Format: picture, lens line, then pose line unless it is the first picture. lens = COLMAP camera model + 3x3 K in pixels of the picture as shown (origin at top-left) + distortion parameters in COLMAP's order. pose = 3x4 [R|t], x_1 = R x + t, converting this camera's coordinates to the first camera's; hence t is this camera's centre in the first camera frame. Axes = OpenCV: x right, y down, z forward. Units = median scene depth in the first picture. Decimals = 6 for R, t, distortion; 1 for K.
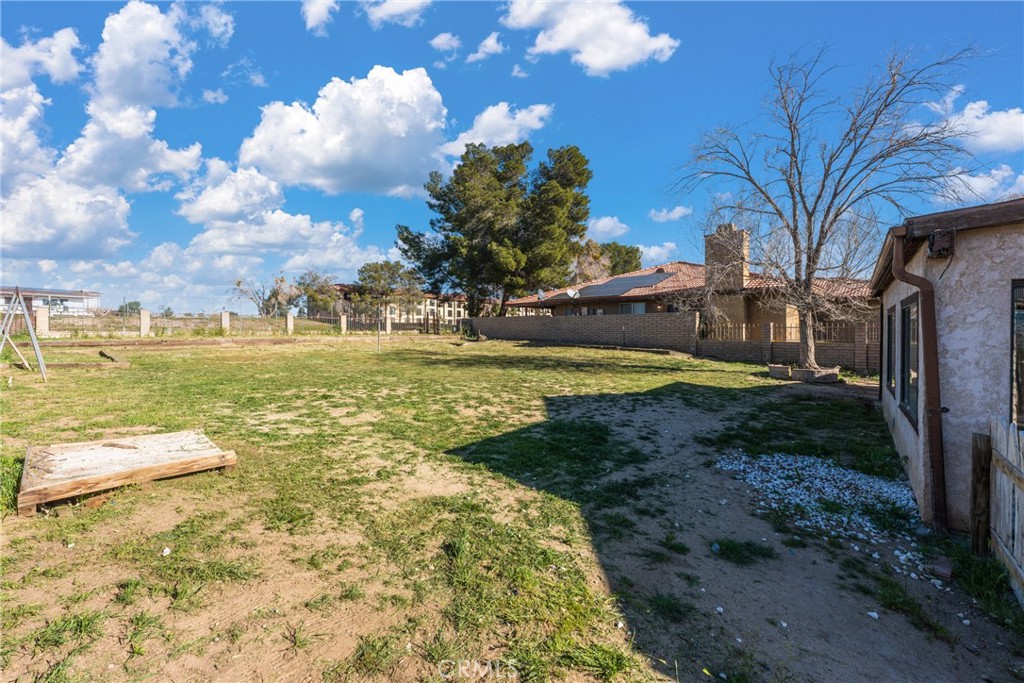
lens RADIAL K [[405.2, 0, 515.7], [0, 405.2, 334.7], [0, 0, 1]] dist [0.003219, -0.000061]
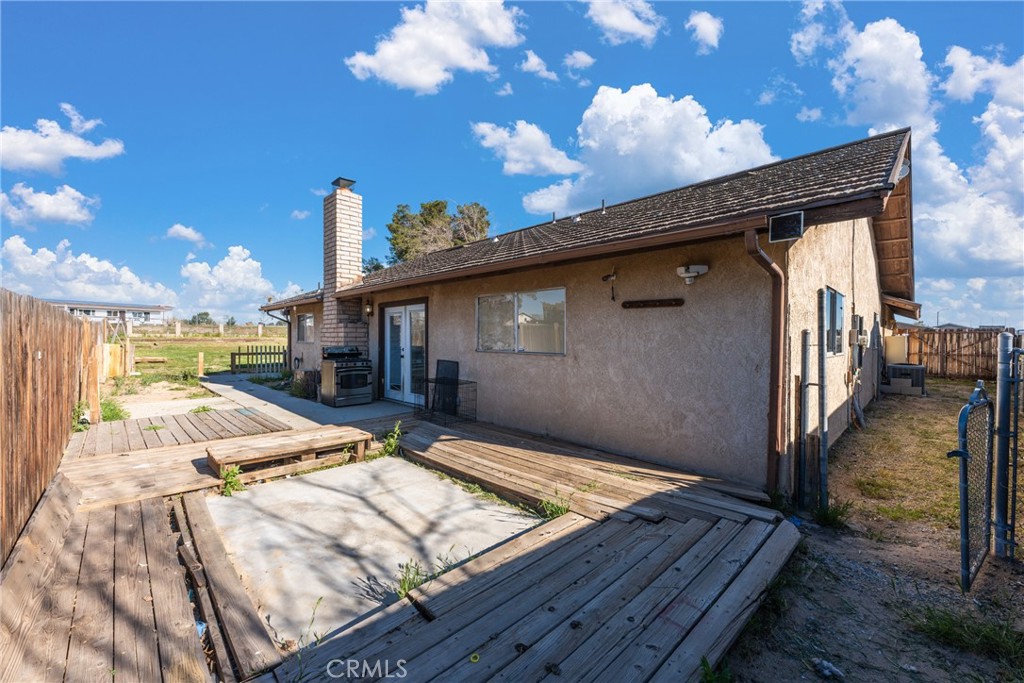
lens RADIAL K [[405.2, 0, 510.0], [0, 405.2, 342.5], [0, 0, 1]] dist [0.003219, -0.000061]
pose [[0.993636, 0.002372, -0.112614, 0.586061], [-0.002429, 0.999997, -0.000376, 0.019780], [0.112613, 0.000647, 0.993639, -0.493562]]
